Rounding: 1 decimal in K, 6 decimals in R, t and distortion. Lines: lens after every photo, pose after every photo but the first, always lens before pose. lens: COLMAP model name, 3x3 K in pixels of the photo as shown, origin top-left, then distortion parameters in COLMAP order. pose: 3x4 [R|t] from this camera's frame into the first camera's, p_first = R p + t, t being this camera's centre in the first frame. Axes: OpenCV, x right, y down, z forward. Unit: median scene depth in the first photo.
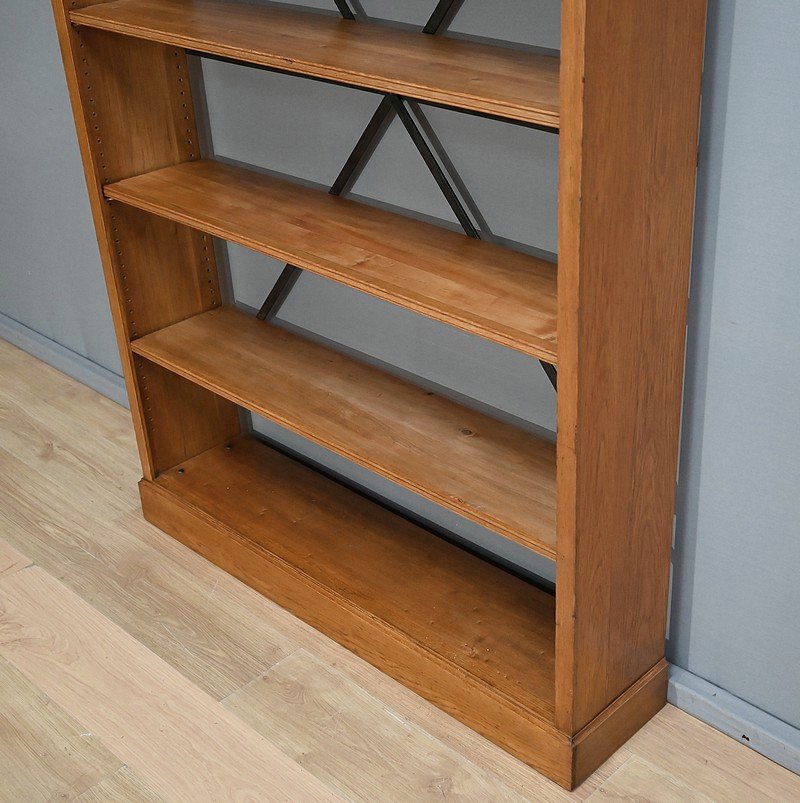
lens RADIAL K [[1170.9, 0, 477.7], [0, 1170.9, 404.9], [0, 0, 1]] dist [-0.014719, 0.032345]
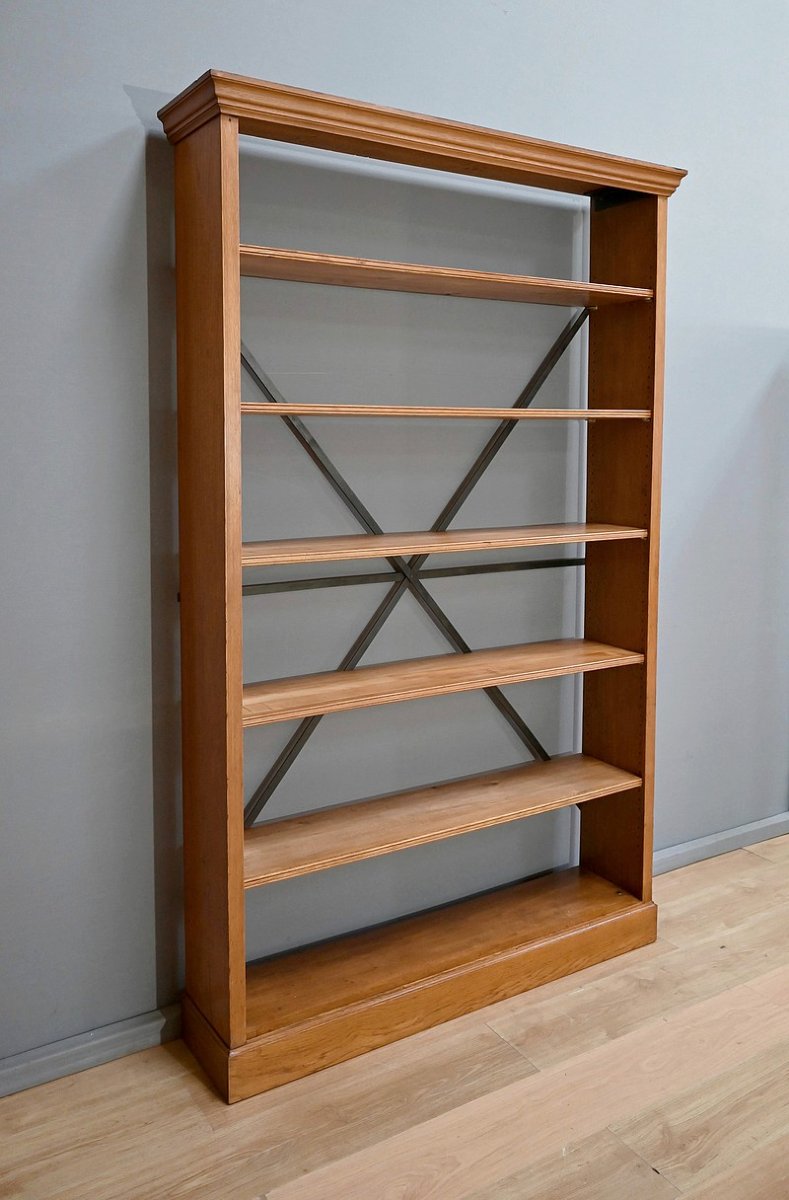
lens RADIAL K [[975.6, 0, 399.7], [0, 975.6, 513.5], [0, 0, 1]] dist [-0.010060, 0.007690]
pose [[0.274265, -0.049867, 0.960360, -1.122873], [0.462368, 0.882486, -0.086223, -0.211267], [-0.843205, 0.467687, 0.265092, 0.575782]]
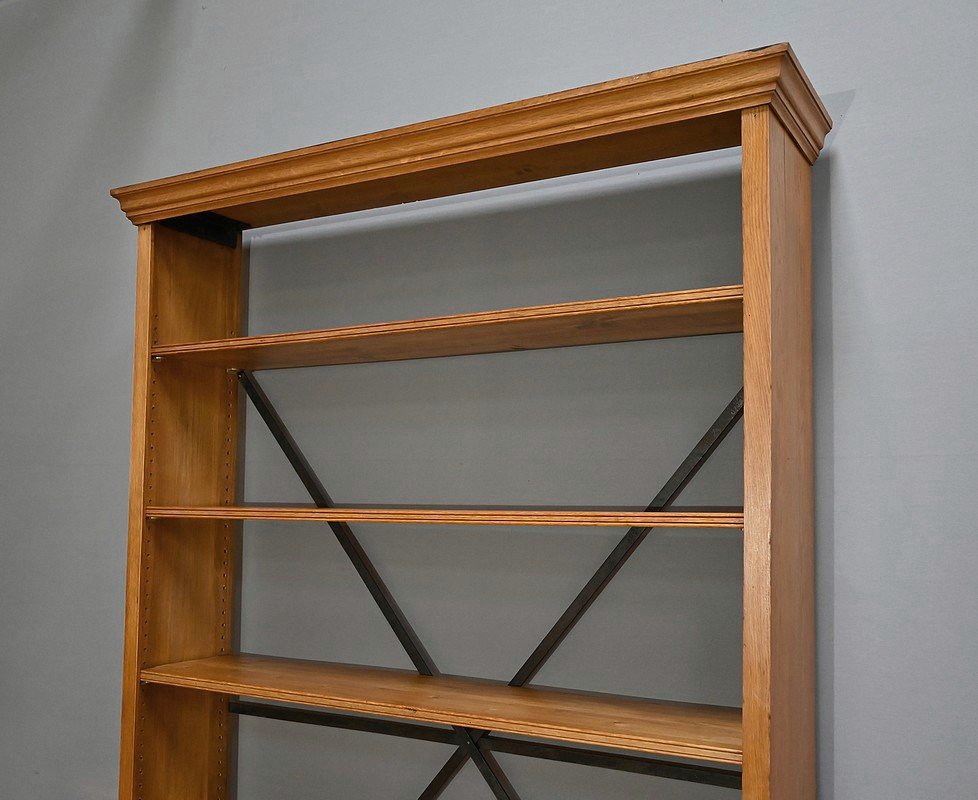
lens RADIAL K [[976.4, 0, 492.0], [0, 976.4, 454.3], [0, 0, 1]] dist [-0.000684, 0.004087]
pose [[0.975972, 0.049205, 0.212268, -0.225829], [0.072992, 0.844055, -0.531265, -0.013597], [-0.205307, 0.533994, 0.820183, 0.113594]]
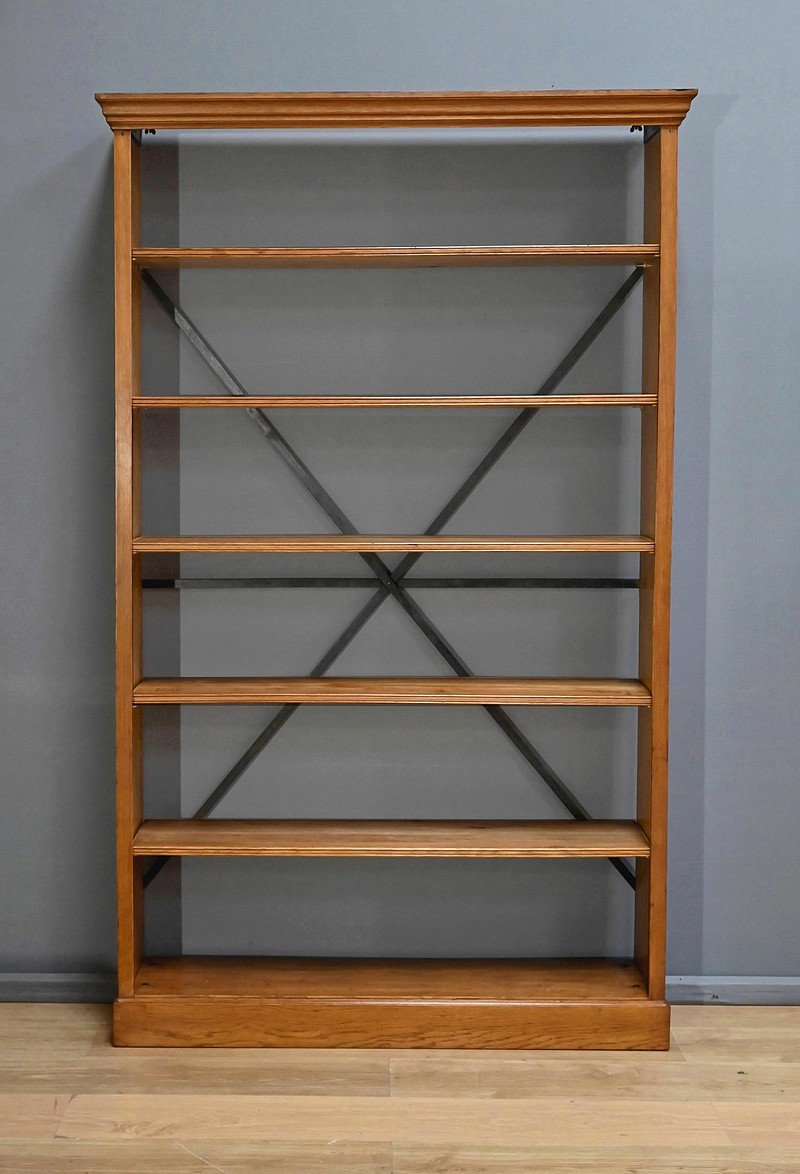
lens RADIAL K [[1550.4, 0, 319.3], [0, 1550.4, 653.1], [0, 0, 1]] dist [-0.011747, 0.021376]
pose [[0.759226, -0.067150, 0.647353, -1.156518], [0.303762, 0.916240, -0.261215, 0.222746], [-0.575590, 0.394963, 0.716031, -0.182134]]
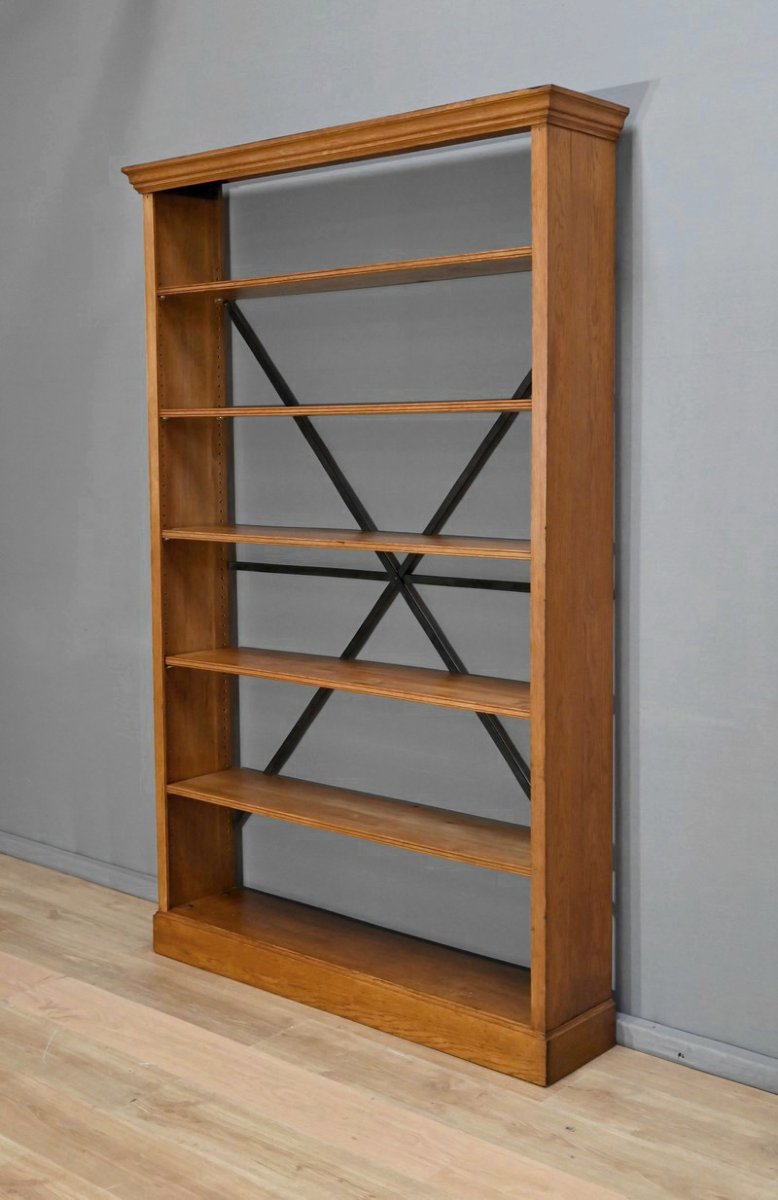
lens RADIAL K [[1429.6, 0, 350.9], [0, 1429.6, 561.4], [0, 0, 1]] dist [-0.004652, 0.008731]
pose [[0.999753, 0.013872, 0.017352, -0.142290], [-0.005555, 0.912359, -0.409353, 0.386195], [-0.021510, 0.409156, 0.912211, -0.543811]]
